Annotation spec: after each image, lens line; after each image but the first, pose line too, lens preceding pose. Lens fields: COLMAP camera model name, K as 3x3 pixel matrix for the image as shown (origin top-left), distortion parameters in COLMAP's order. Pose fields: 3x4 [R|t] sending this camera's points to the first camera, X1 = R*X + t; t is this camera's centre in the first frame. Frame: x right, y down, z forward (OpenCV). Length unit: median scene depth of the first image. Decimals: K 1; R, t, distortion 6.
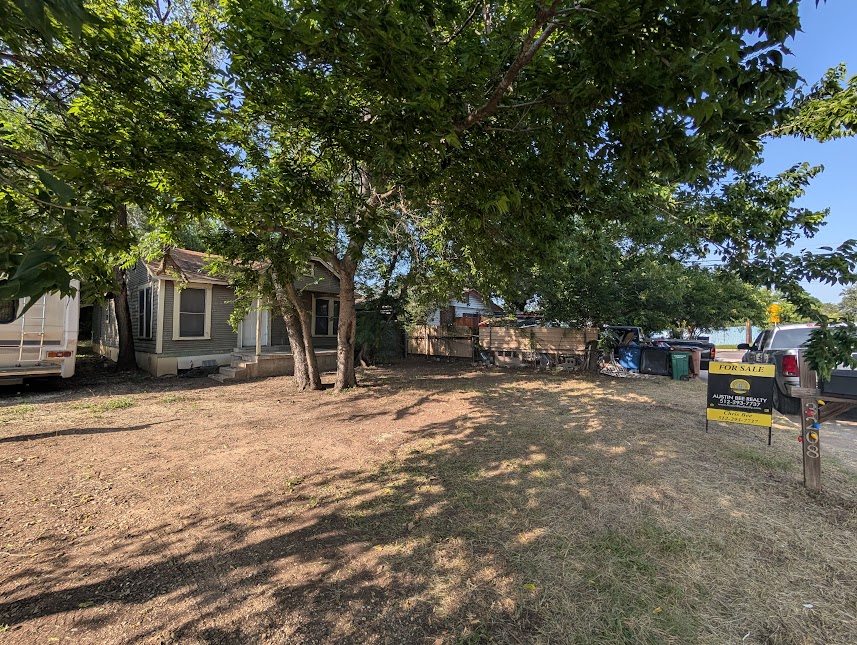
lens RADIAL K [[312.2, 0, 426.7], [0, 312.2, 319.8], [0, 0, 1]] dist [0.000627, 0.000052]
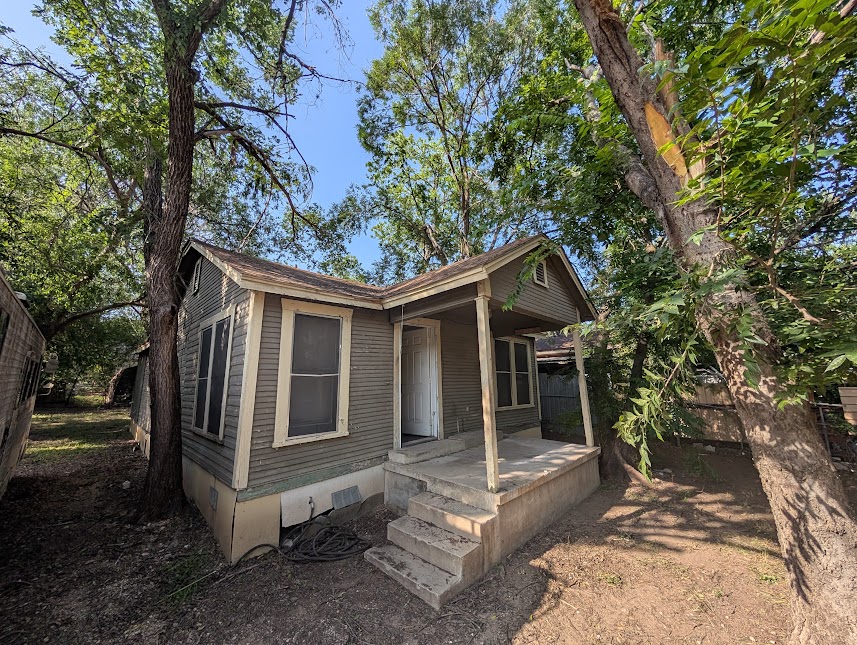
lens RADIAL K [[312.2, 0, 427.1], [0, 312.2, 323.4], [0, 0, 1]] dist [0.000627, 0.000052]
pose [[0.994051, -0.039251, -0.101599, -0.551434], [0.024205, 0.989093, -0.145290, -0.025339], [0.106194, 0.141967, 0.984159, 0.588627]]
